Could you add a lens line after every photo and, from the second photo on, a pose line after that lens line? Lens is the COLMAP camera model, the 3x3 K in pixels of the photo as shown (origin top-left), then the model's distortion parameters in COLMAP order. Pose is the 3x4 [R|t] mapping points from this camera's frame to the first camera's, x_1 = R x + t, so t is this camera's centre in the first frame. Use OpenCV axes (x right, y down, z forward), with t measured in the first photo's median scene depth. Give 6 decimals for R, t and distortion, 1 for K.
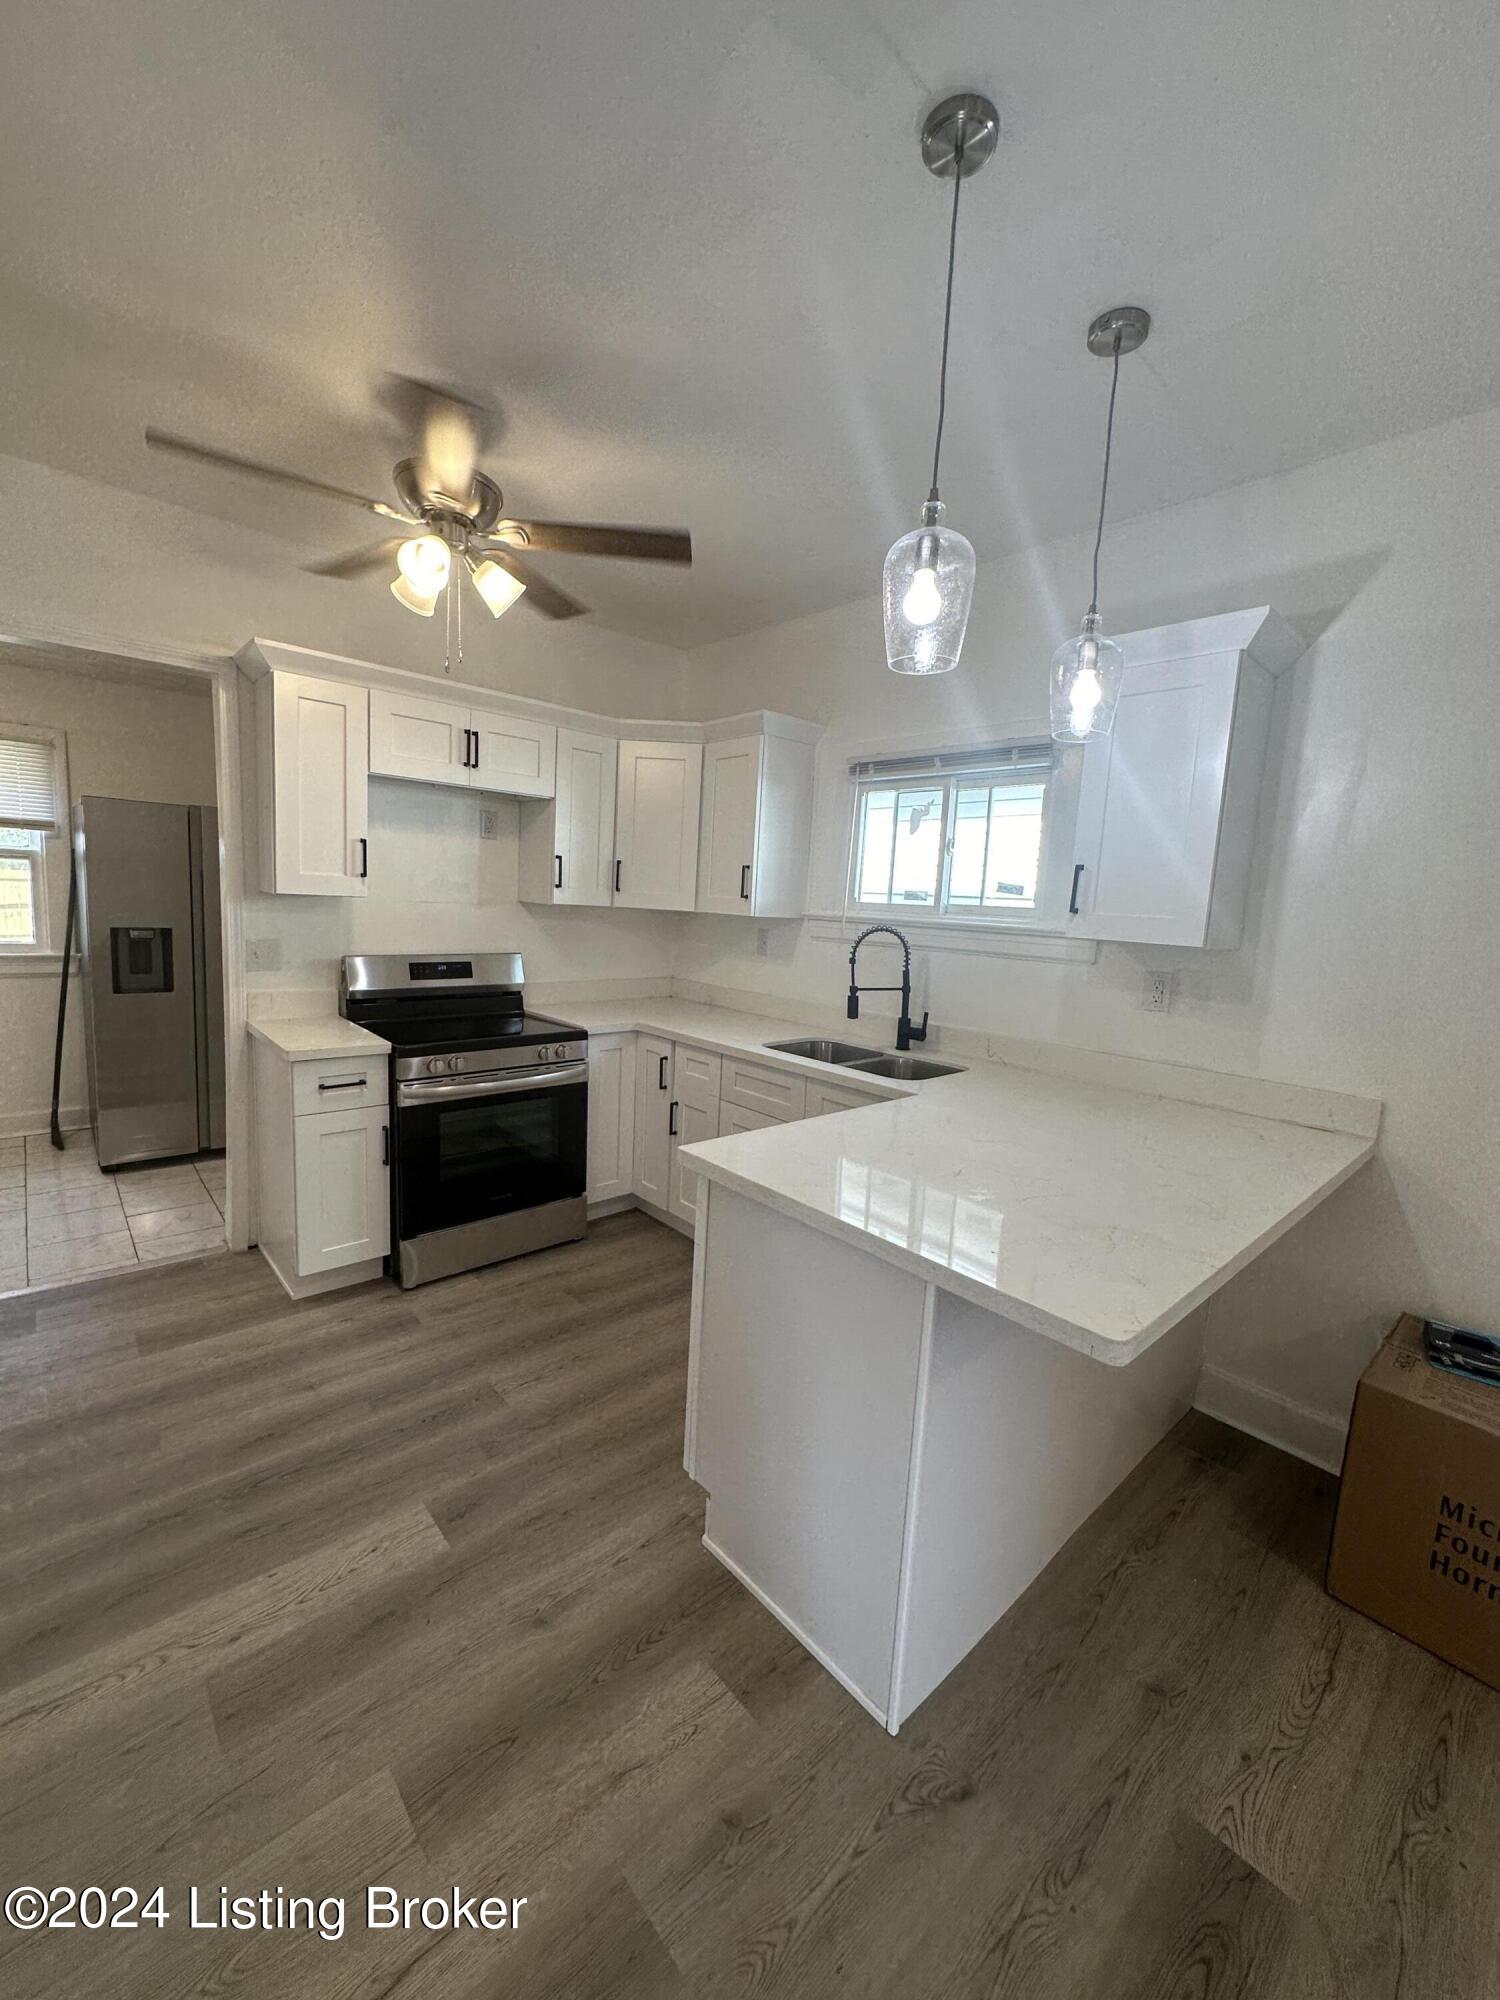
lens RADIAL K [[794.8, 0, 755.3], [0, 794.8, 1002.2], [0, 0, 1]] dist [-0.002518, 0.000459]
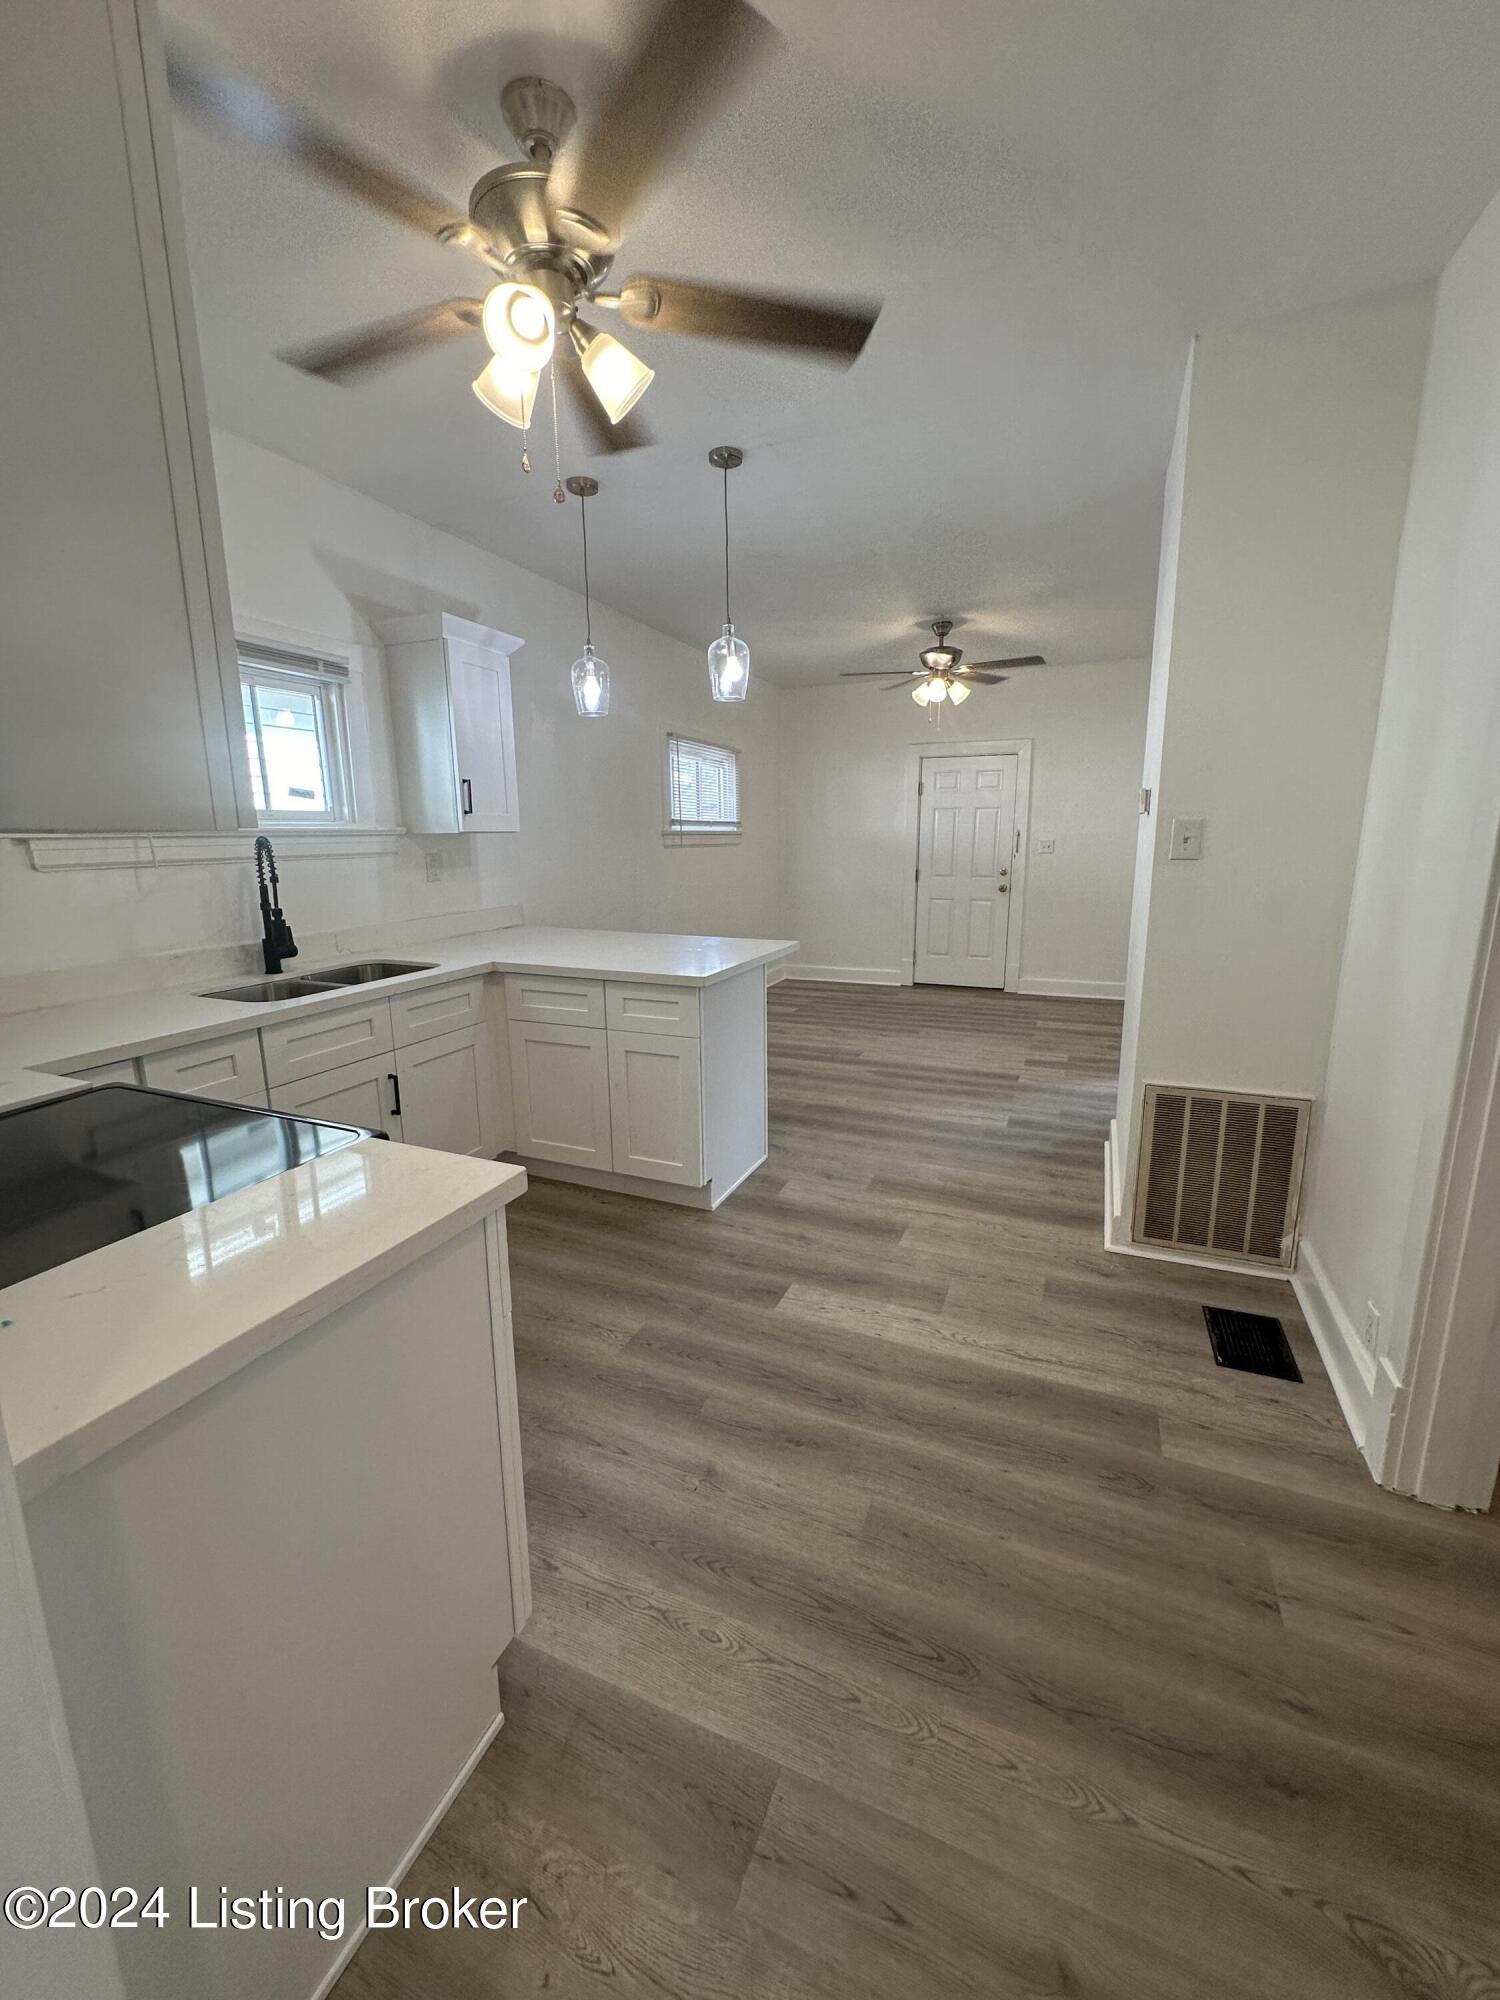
lens RADIAL K [[808.3, 0, 746.4], [0, 808.3, 998.9], [0, 0, 1]] dist [0.008693, -0.000225]
pose [[-0.416607, -0.230244, 0.879446, -0.886197], [0.105987, 0.948497, 0.298530, -0.136039], [-0.902887, 0.217580, -0.370748, 0.885284]]
